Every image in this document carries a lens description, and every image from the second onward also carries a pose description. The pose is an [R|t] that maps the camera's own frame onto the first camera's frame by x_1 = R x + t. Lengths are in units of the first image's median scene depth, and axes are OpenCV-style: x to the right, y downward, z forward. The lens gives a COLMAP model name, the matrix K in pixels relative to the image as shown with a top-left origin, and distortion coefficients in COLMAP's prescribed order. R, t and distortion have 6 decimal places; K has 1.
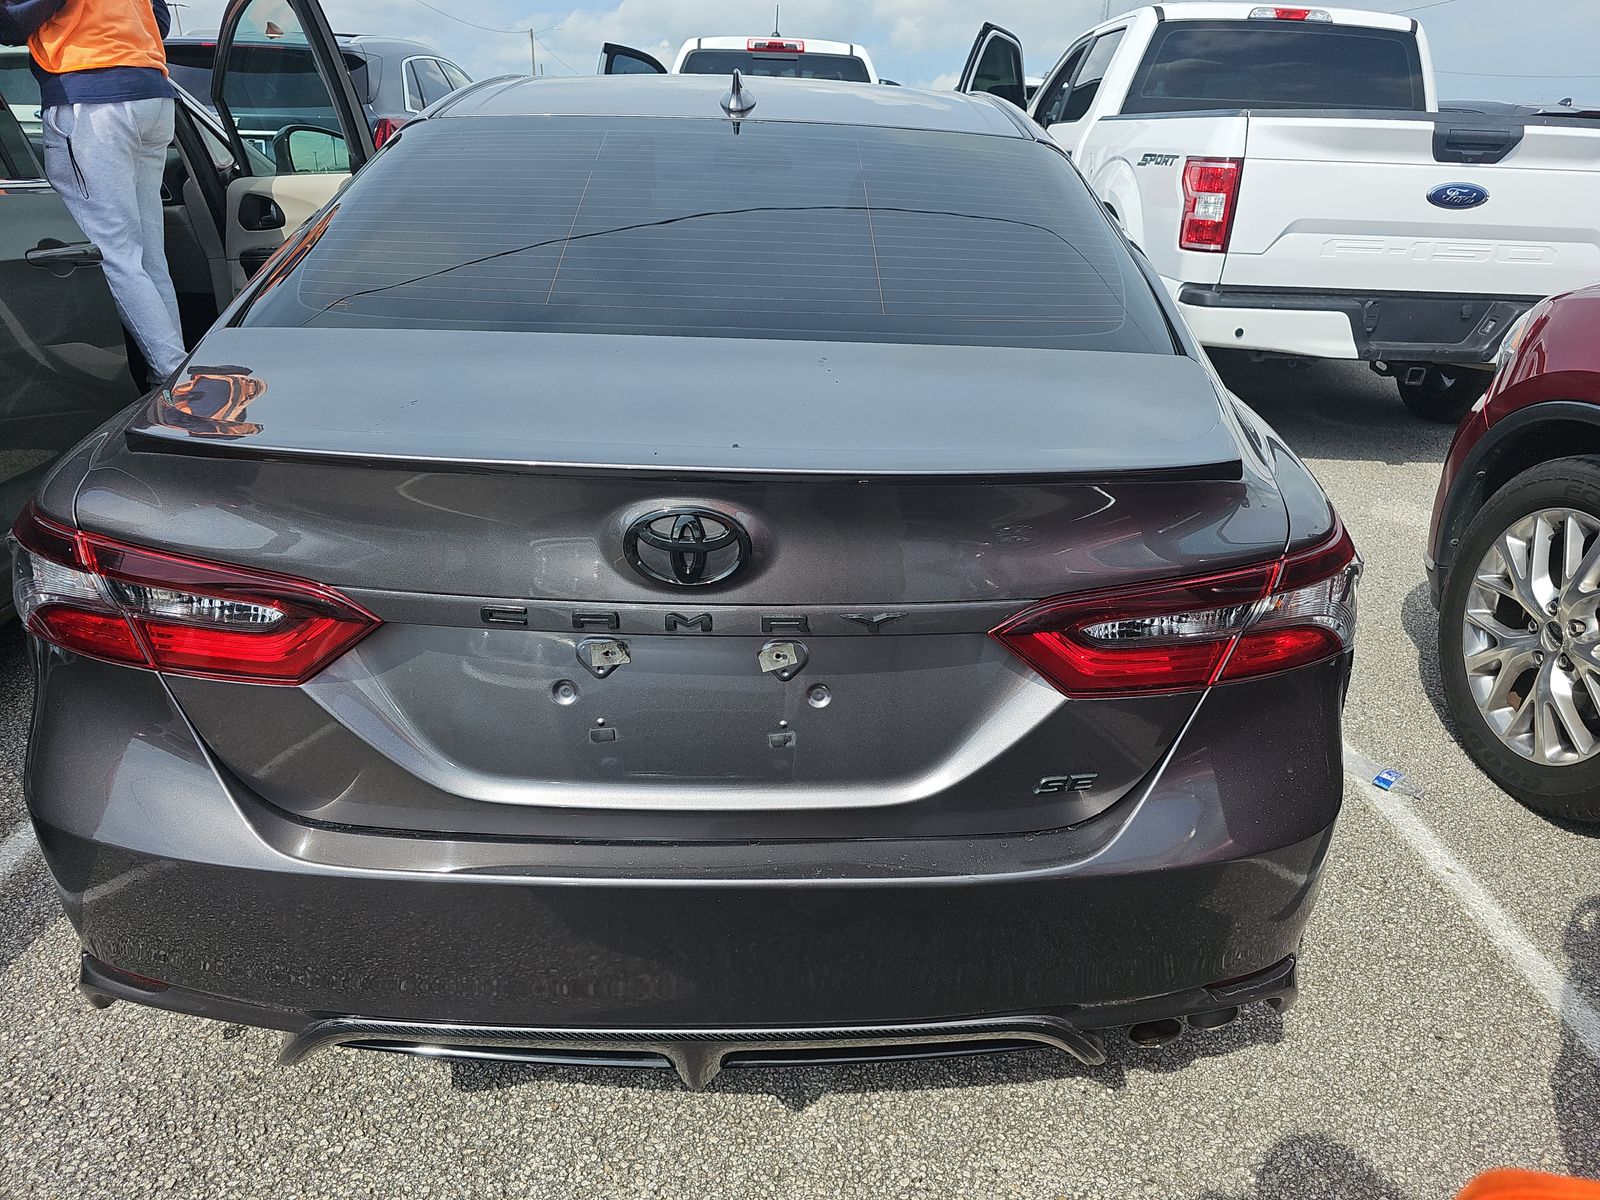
lens RADIAL K [[1042.4, 0, 800.0], [0, 1042.4, 600.0], [0, 0, 1]] dist [0.016974, -0.018357]
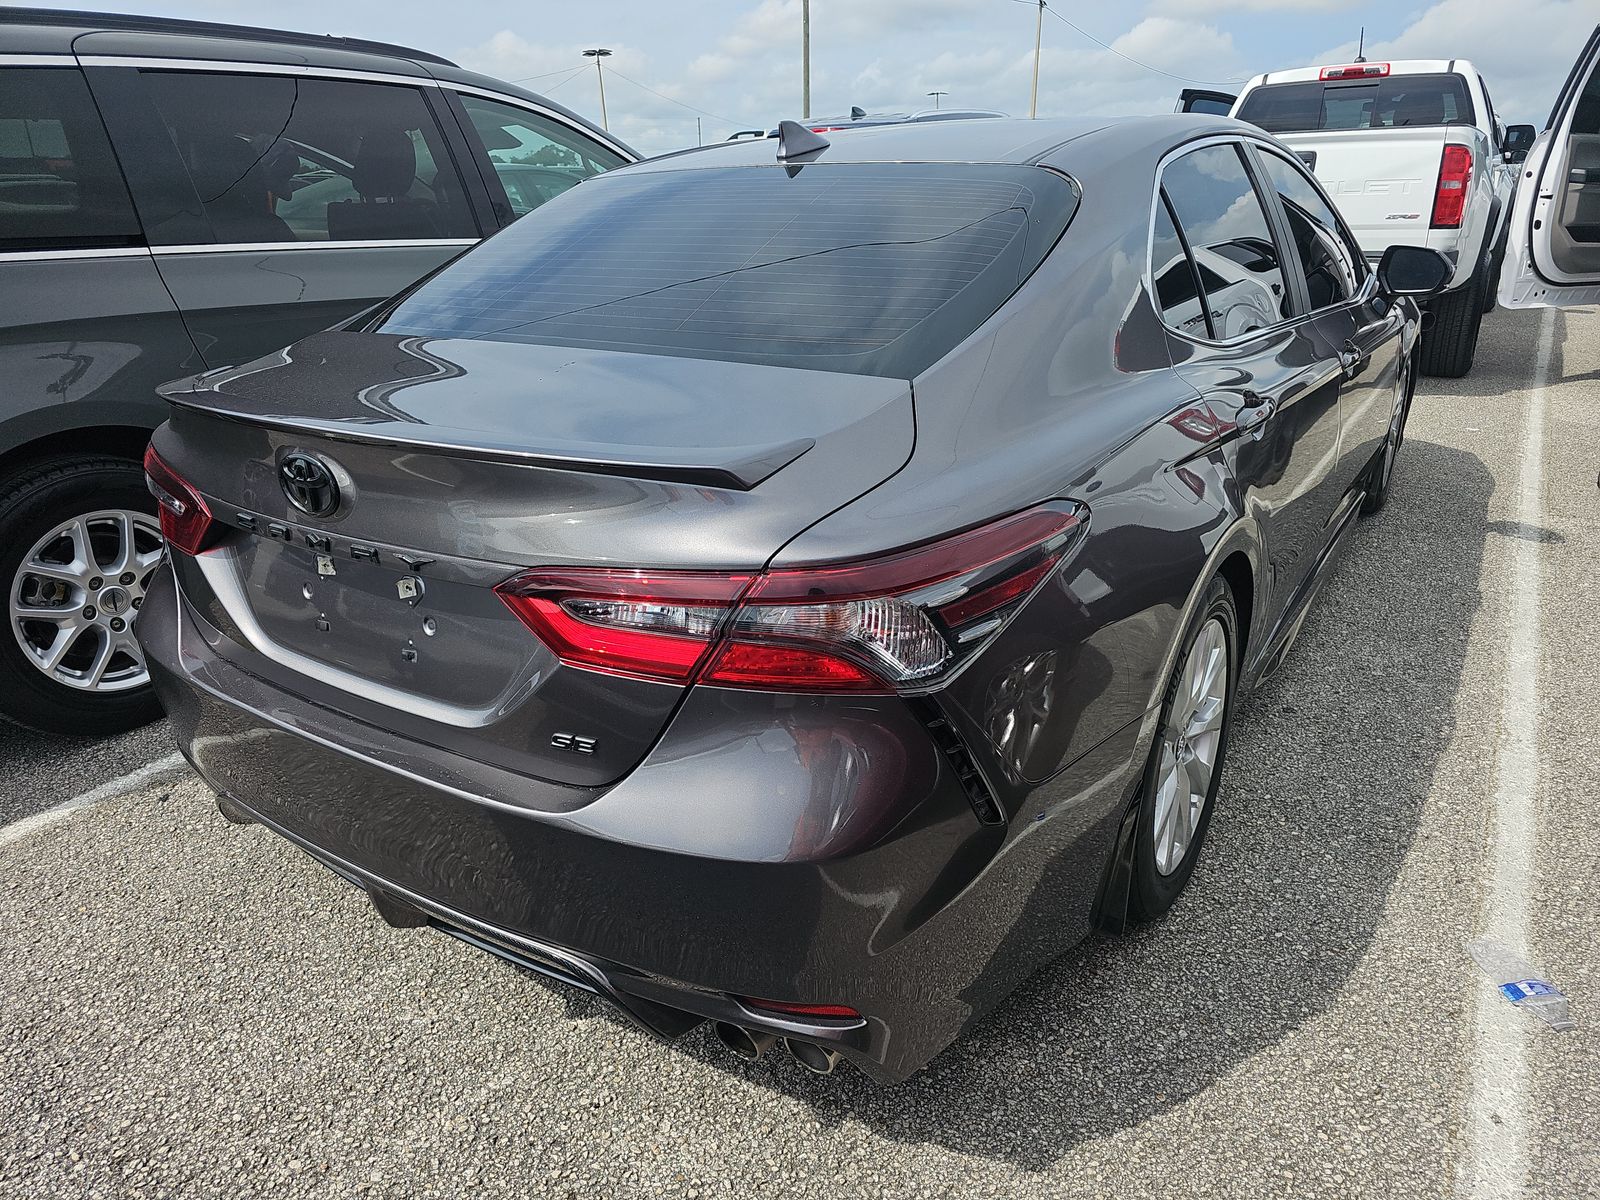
lens RADIAL K [[1042.4, 0, 800.0], [0, 1042.4, 600.0], [0, 0, 1]] dist [0.016974, -0.018357]
pose [[0.821068, 0.156824, -0.548866, 0.796607], [-0.181230, 0.983391, 0.009869, -0.019390], [0.541297, 0.091368, 0.835852, 0.143414]]
